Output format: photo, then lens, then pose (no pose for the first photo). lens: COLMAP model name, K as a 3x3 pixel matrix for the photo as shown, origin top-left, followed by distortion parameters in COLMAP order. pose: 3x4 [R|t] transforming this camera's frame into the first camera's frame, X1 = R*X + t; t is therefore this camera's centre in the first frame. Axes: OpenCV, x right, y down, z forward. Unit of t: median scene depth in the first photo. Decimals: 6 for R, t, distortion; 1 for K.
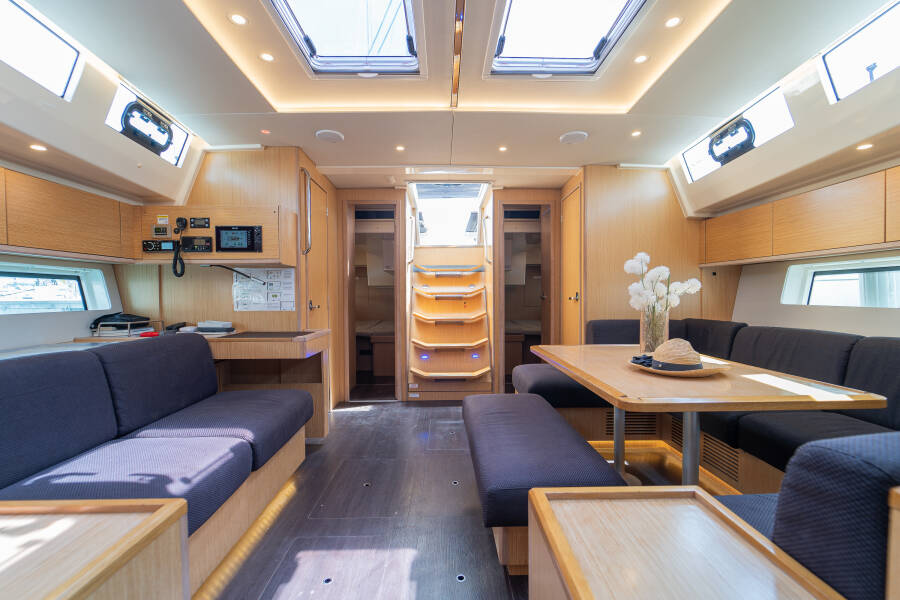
lens RADIAL K [[375.8, 0, 449.3], [0, 375.8, 305.6], [0, 0, 1]] dist [-0.001855, -0.000158]
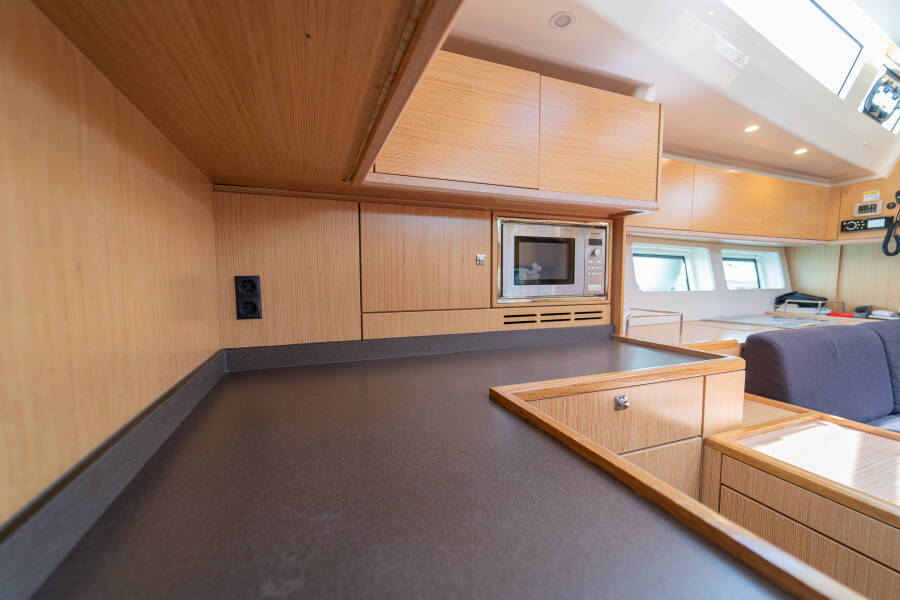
lens RADIAL K [[360.1, 0, 452.2], [0, 360.1, 300.8], [0, 0, 1]] dist [-0.001337, -0.000468]
pose [[0.353670, 0.072655, -0.932544, -0.273877], [-0.032335, 0.997332, 0.065440, 0.009527], [0.934811, 0.007010, 0.355076, -0.308398]]
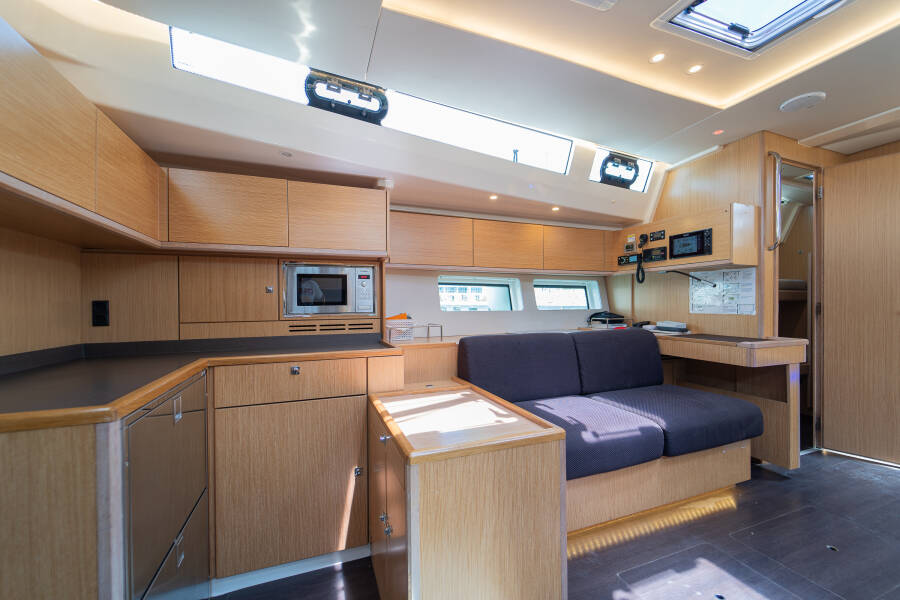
lens RADIAL K [[360.1, 0, 452.2], [0, 360.1, 300.8], [0, 0, 1]] dist [-0.001337, -0.000468]
pose [[0.344866, -0.001888, -0.938650, 0.162242], [-0.023513, 0.999667, -0.010650, 0.007147], [0.938357, 0.025744, 0.344707, 0.027176]]
